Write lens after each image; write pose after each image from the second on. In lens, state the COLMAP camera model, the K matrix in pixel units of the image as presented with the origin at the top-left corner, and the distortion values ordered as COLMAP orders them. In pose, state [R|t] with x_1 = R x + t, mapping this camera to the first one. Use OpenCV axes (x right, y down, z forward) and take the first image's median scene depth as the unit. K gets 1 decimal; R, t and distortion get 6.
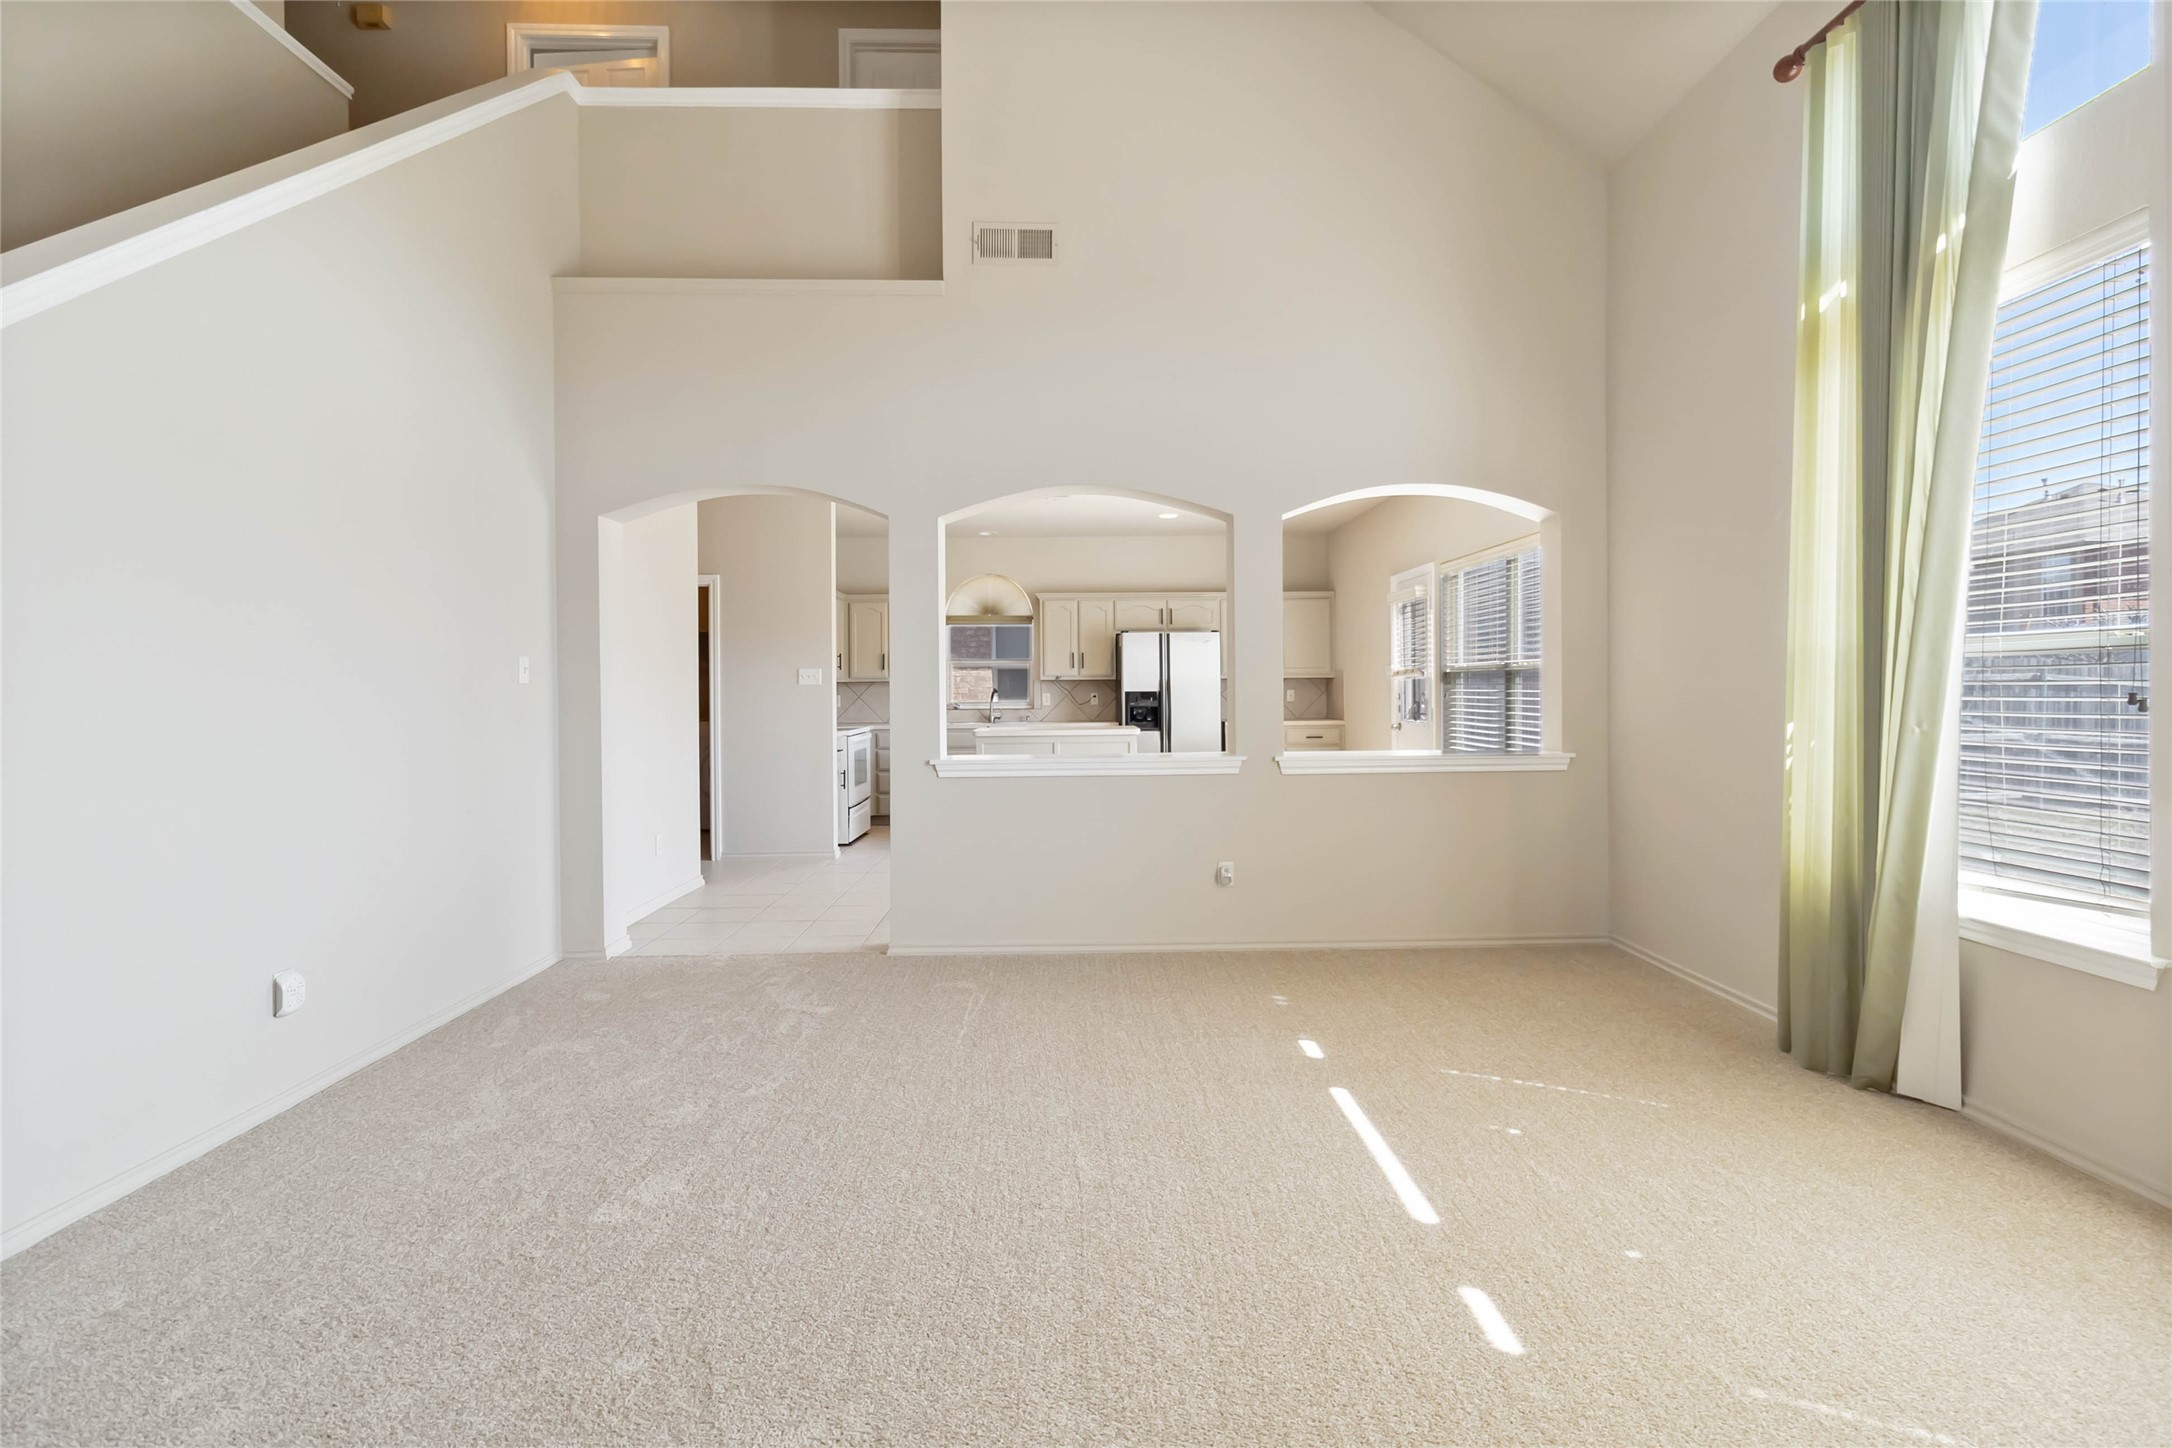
lens RADIAL K [[1029.7, 0, 1081.7], [0, 1029.7, 709.3], [0, 0, 1]] dist [-0.004215, -0.000182]
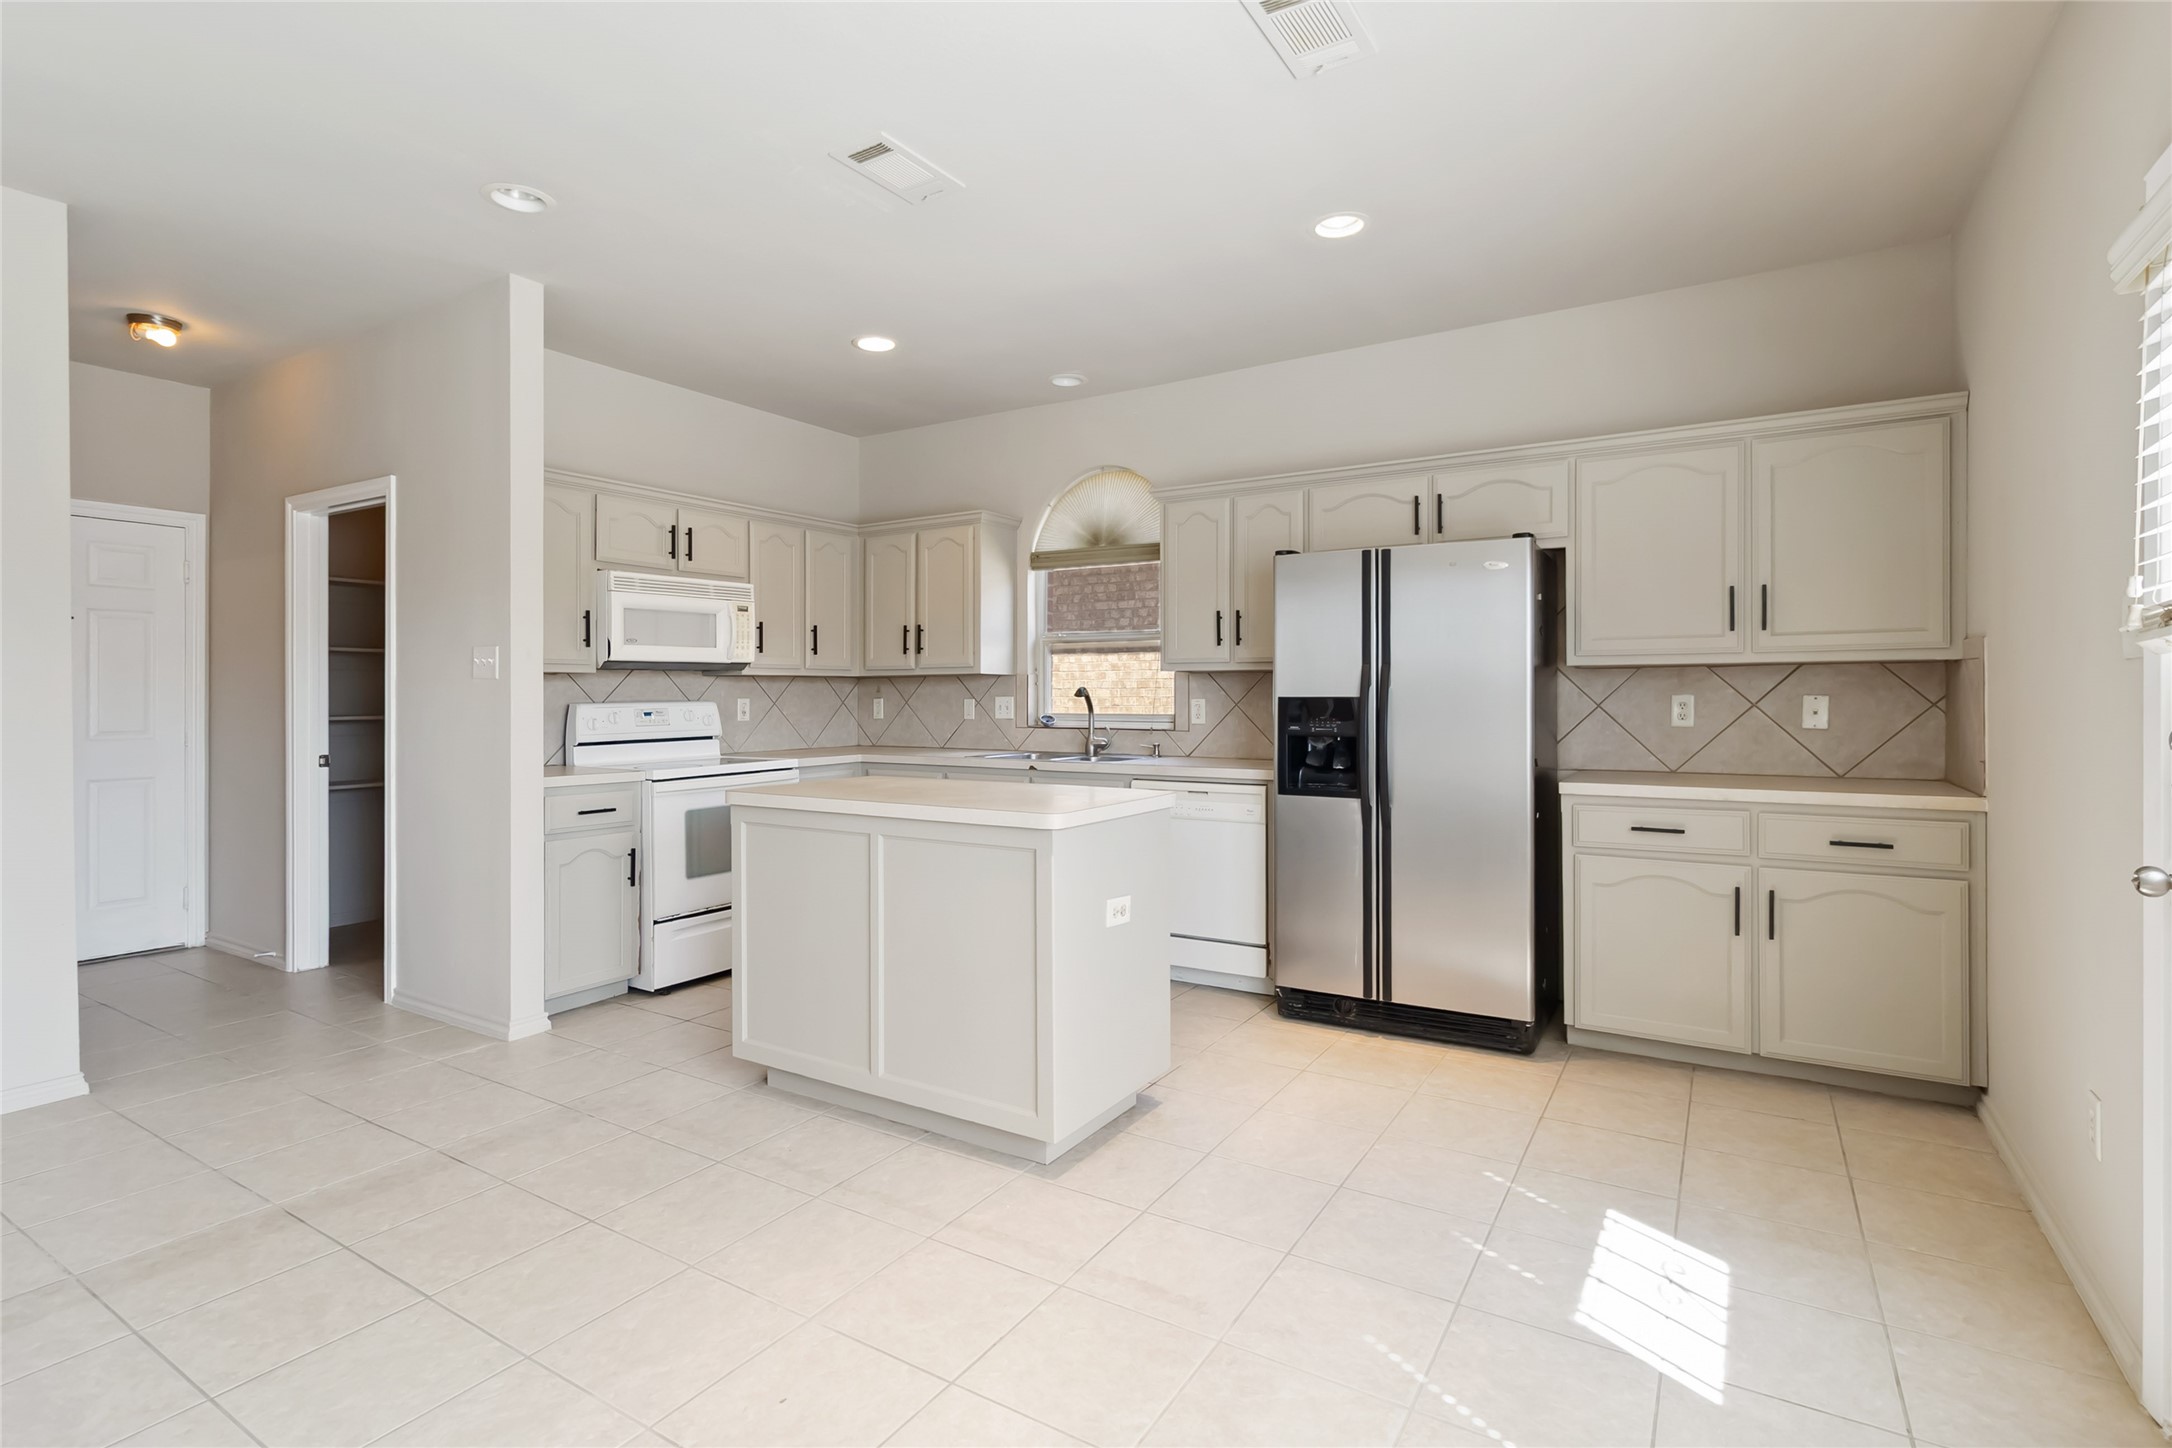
lens RADIAL K [[1029.7, 0, 1072.1], [0, 1029.7, 700.9], [0, 0, 1]] dist [-0.004215, -0.000182]
pose [[0.832016, 0.011427, -0.554634, 0.192232], [-0.014661, 0.999892, -0.001393, -0.013484], [0.554558, 0.009290, 0.832093, 0.580953]]
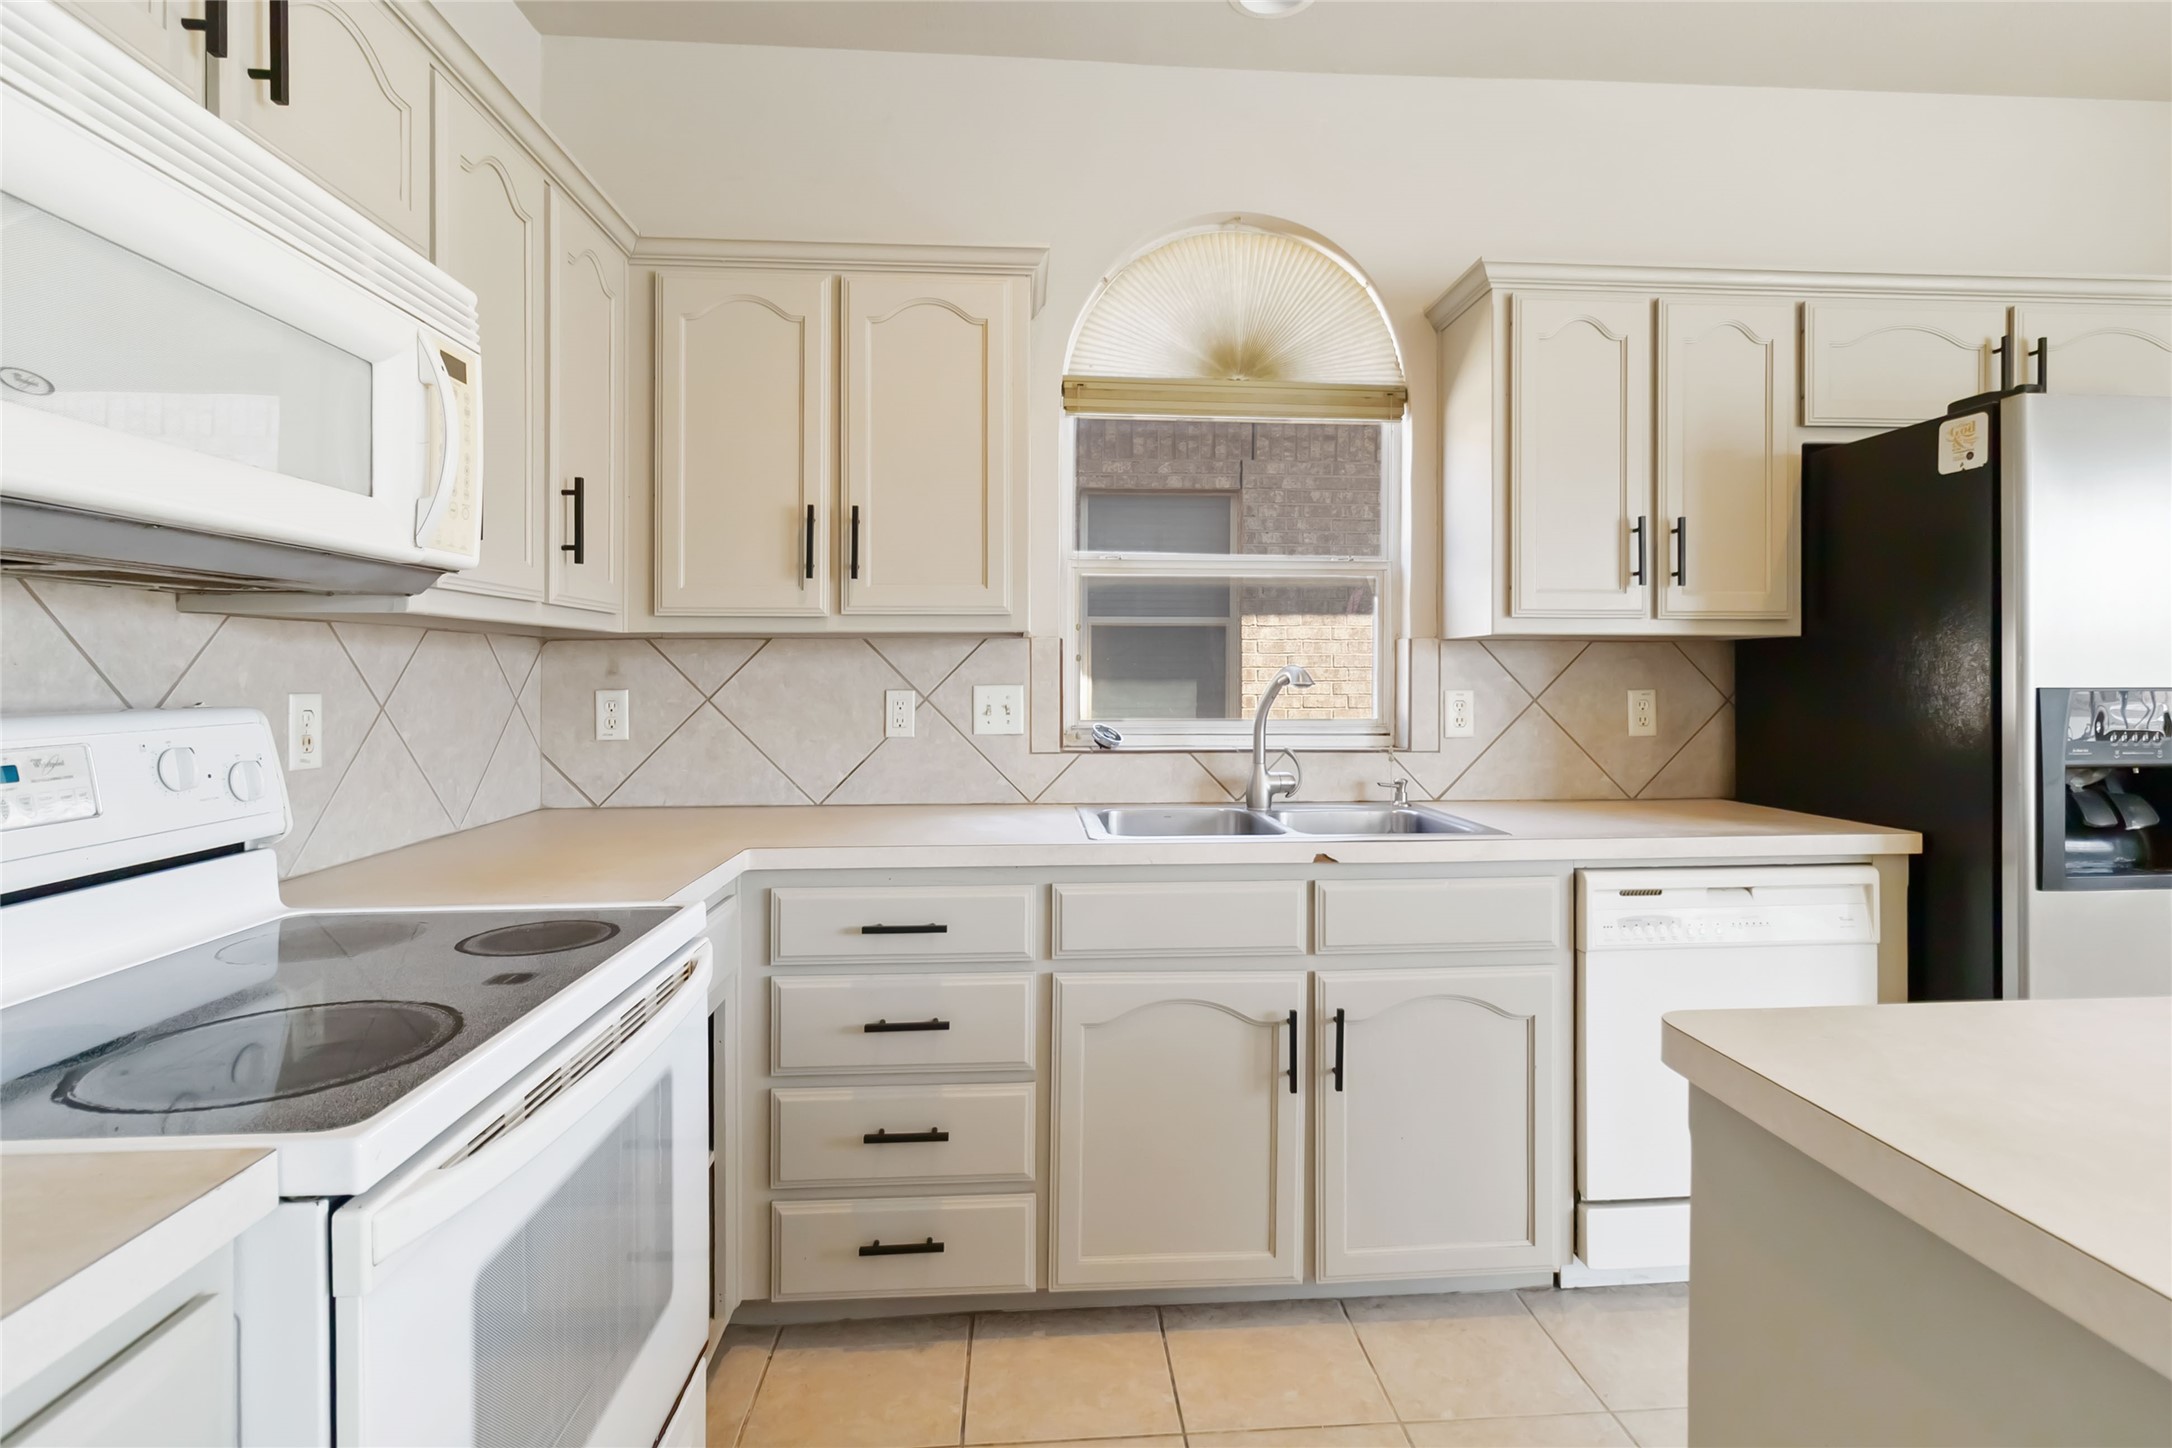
lens RADIAL K [[1070.4, 0, 1080.5], [0, 1070.4, 675.8], [0, 0, 1]] dist [-0.003600, -0.000449]
pose [[0.998869, 0.009362, 0.046622, -0.144704], [-0.008592, 0.999824, -0.016689, -0.014235], [-0.046770, 0.016270, 0.998773, 0.765280]]
